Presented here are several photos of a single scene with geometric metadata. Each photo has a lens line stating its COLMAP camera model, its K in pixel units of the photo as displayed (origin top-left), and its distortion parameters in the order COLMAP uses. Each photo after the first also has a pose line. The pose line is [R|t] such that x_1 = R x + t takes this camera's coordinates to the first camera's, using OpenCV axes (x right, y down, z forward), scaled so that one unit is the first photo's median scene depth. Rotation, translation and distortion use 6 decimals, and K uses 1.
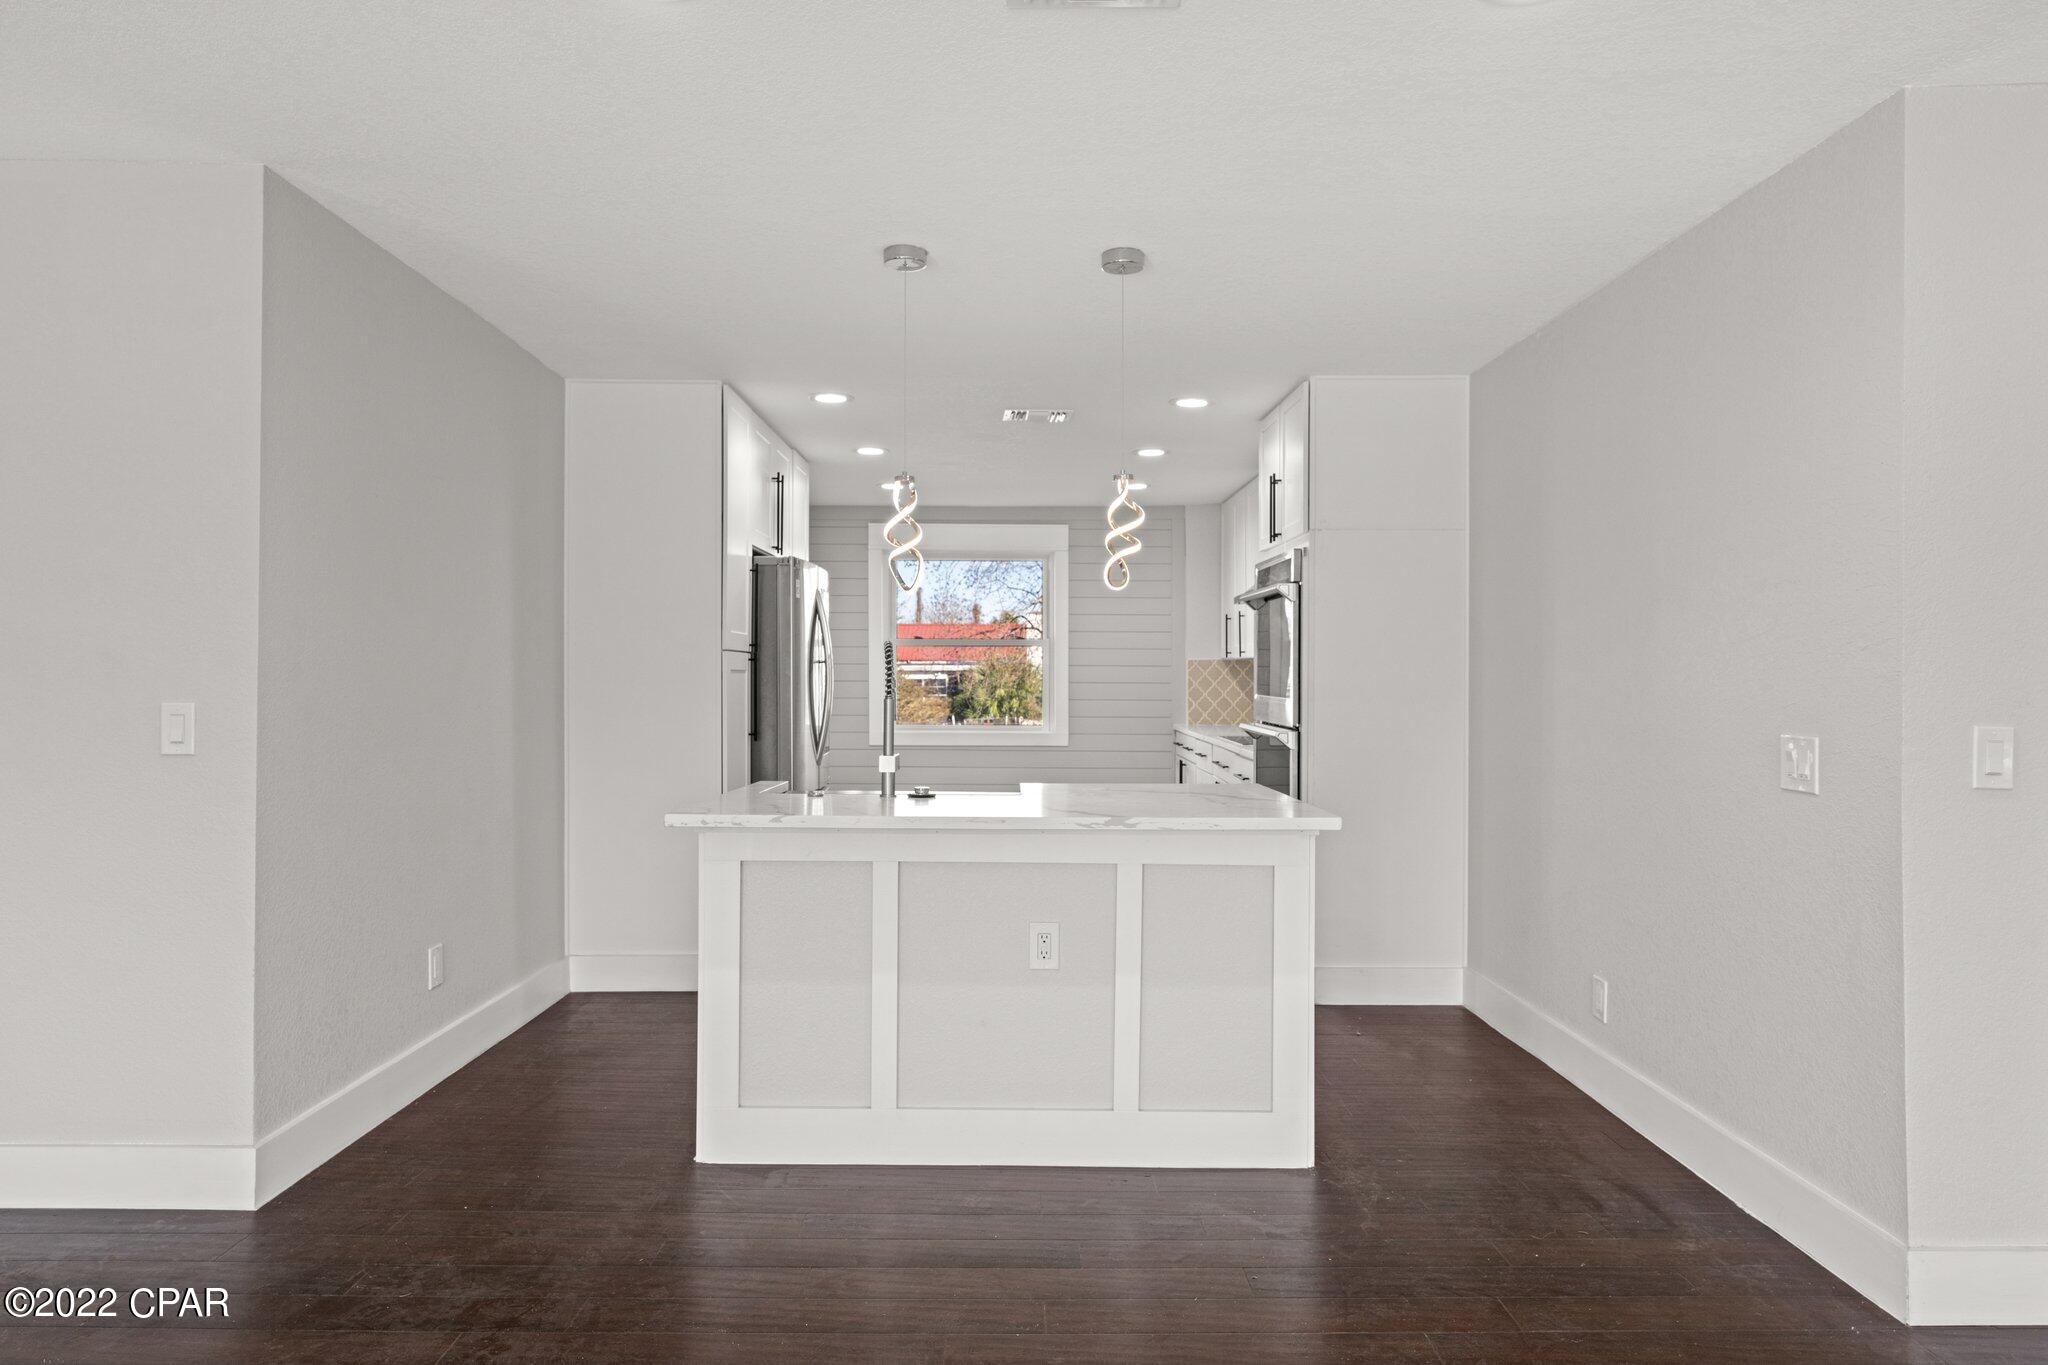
lens RADIAL K [[1221.7, 0, 1024.0], [0, 1221.7, 682.5], [0, 0, 1]] dist [0.003063, 0.000614]
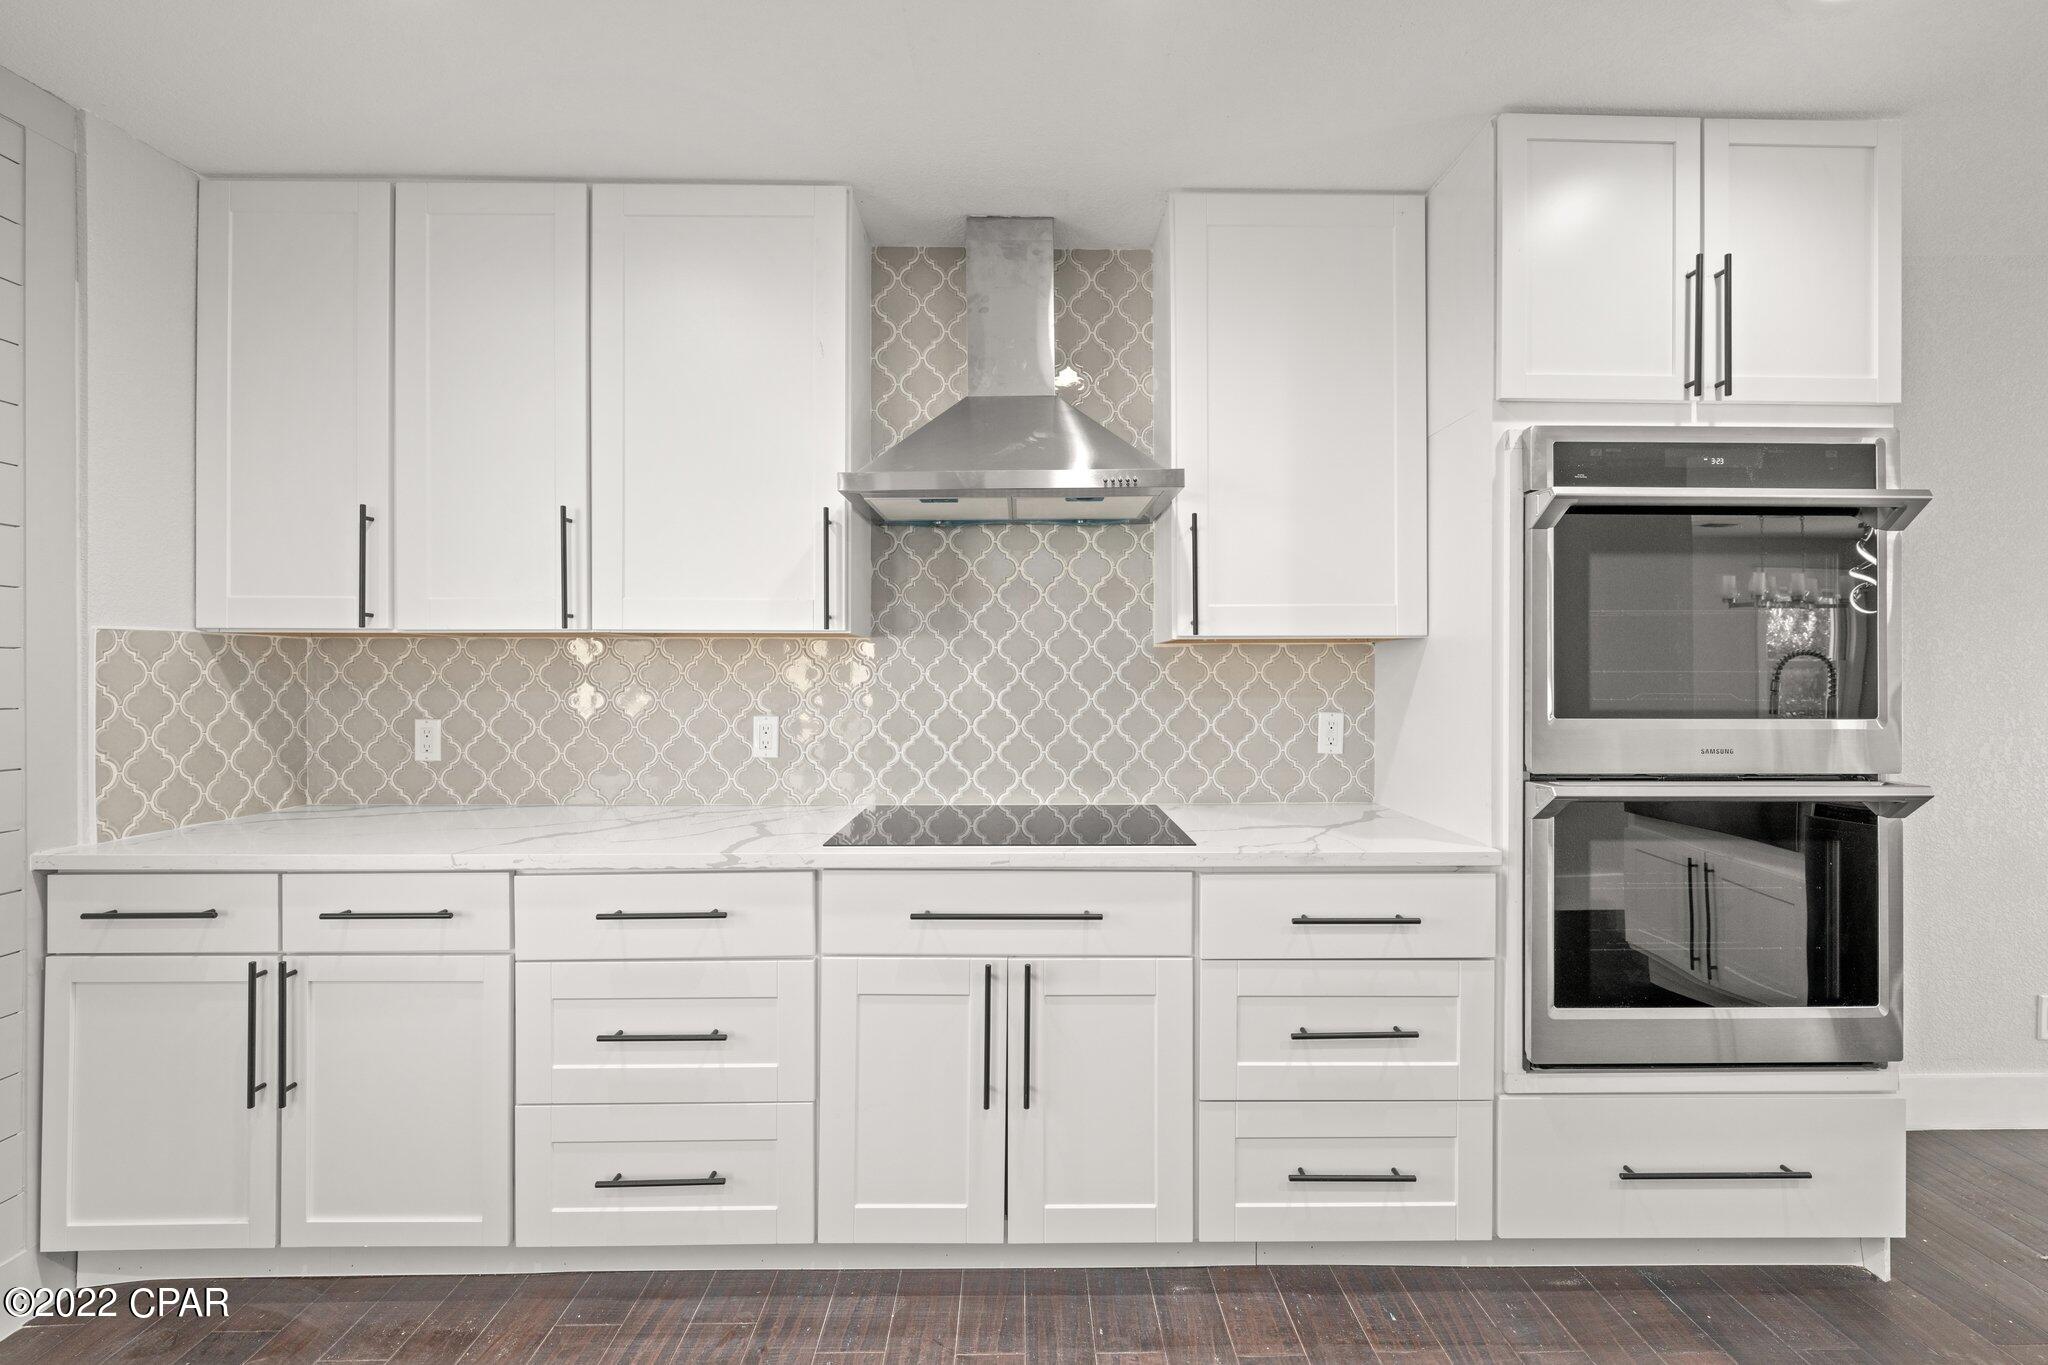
lens RADIAL K [[866.9, 0, 1024.0], [0, 866.9, 682.5], [0, 0, 1]] dist [-0.001567, -0.000127]
pose [[-0.003196, -0.010484, 0.999940, -0.143089], [0.008328, 0.999910, 0.010511, -0.009794], [-0.999960, 0.008361, -0.003108, 1.400420]]
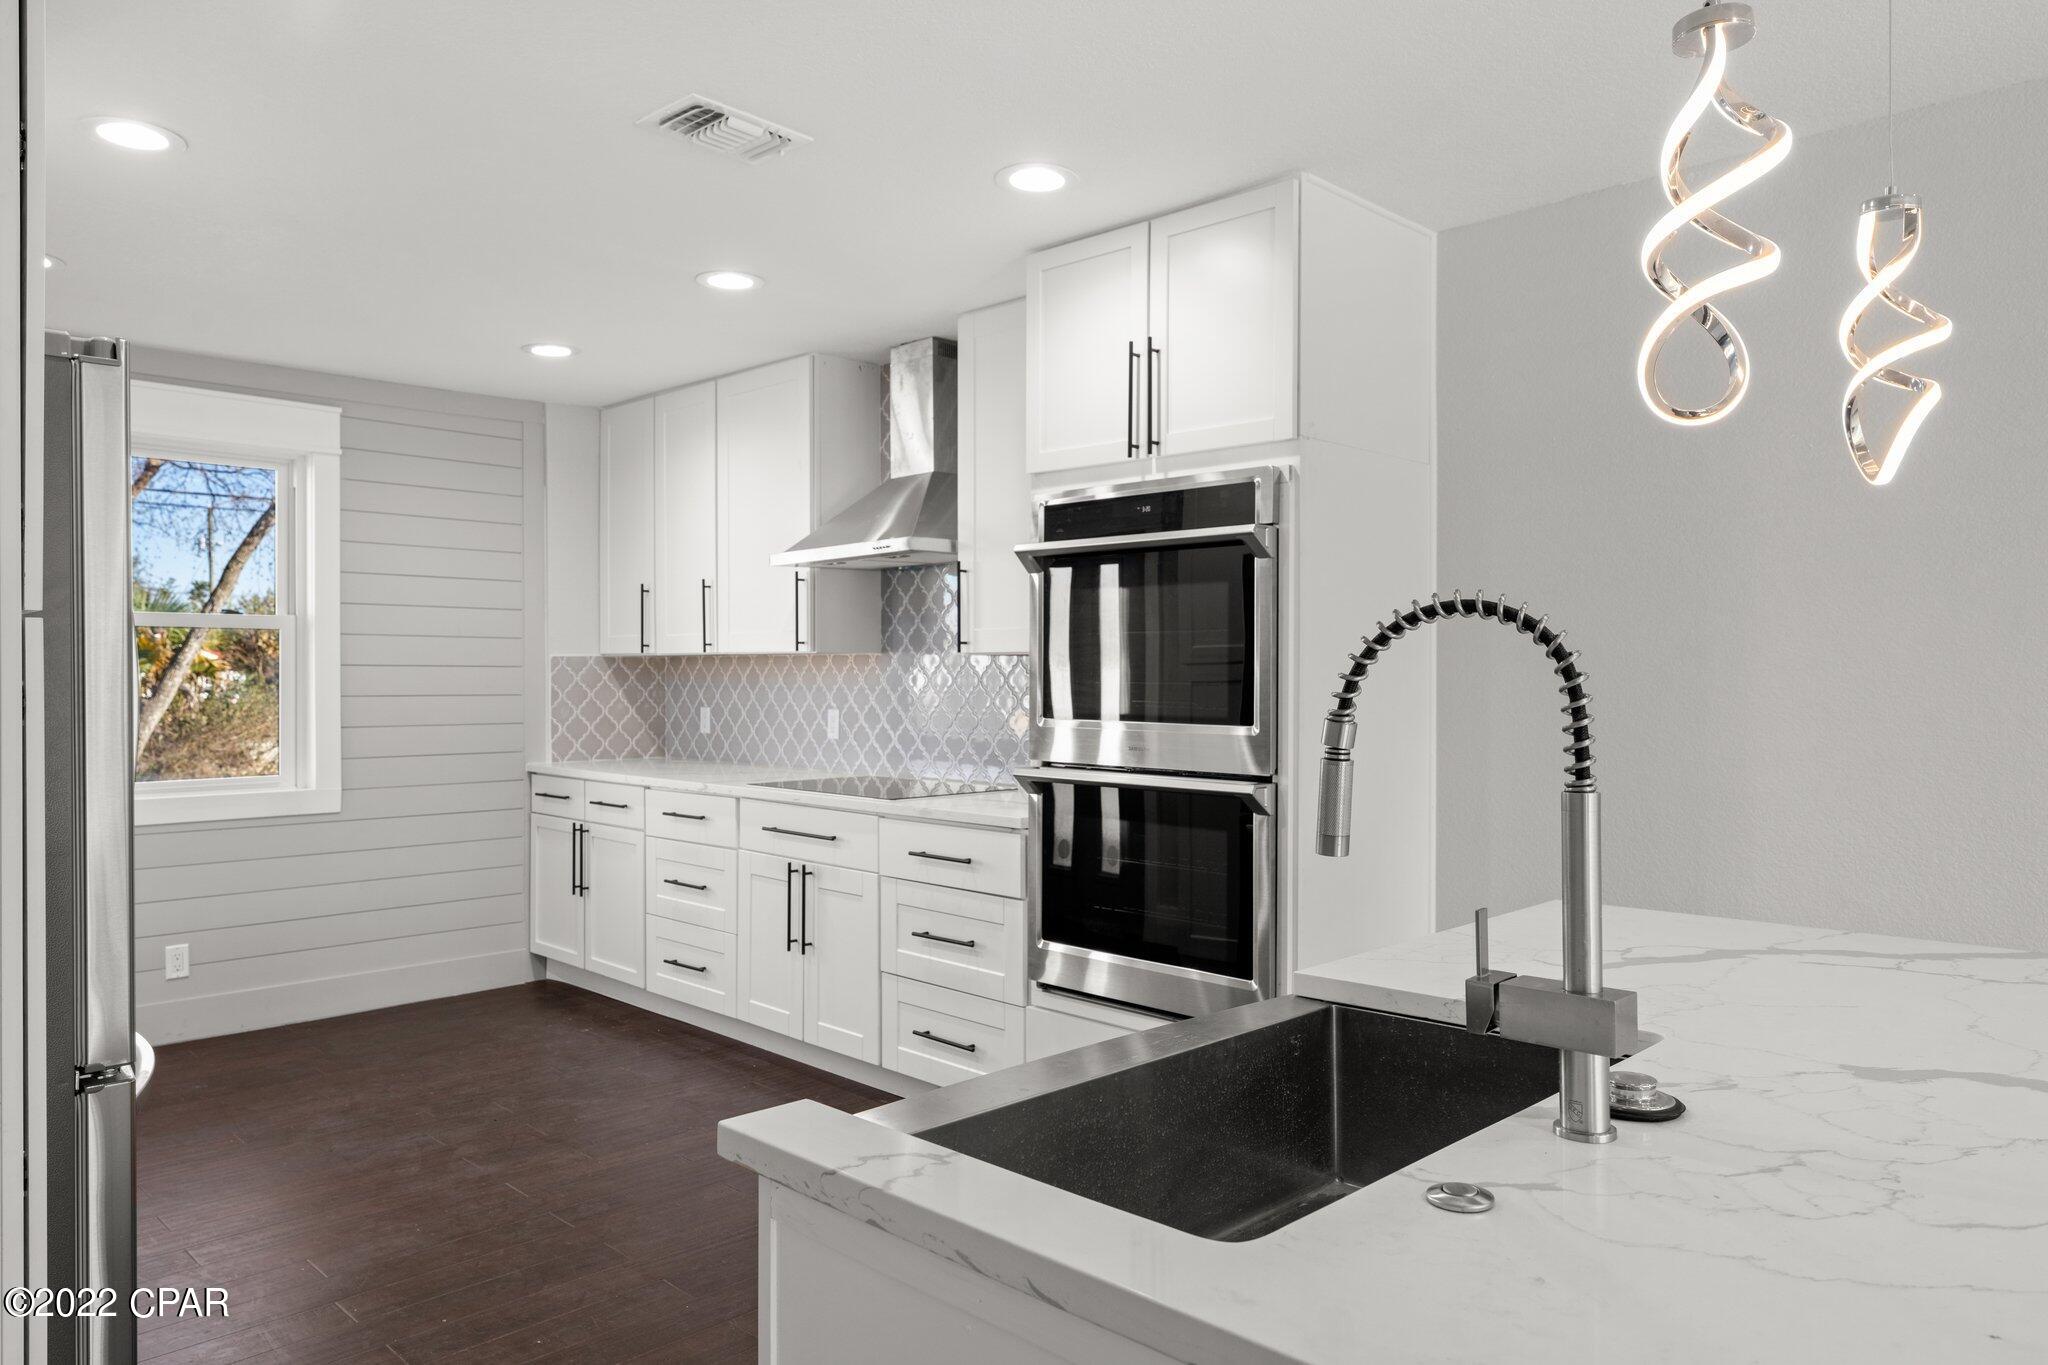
lens RADIAL K [[1360.7, 0, 1024.4], [0, 1360.7, 692.3], [0, 0, 1]] dist [0.000866, 0.000137]
pose [[0.714626, -0.011285, 0.699416, -0.312914], [0.006088, 0.999932, 0.009914, -0.010524], [-0.699481, -0.002827, 0.714646, 0.630518]]
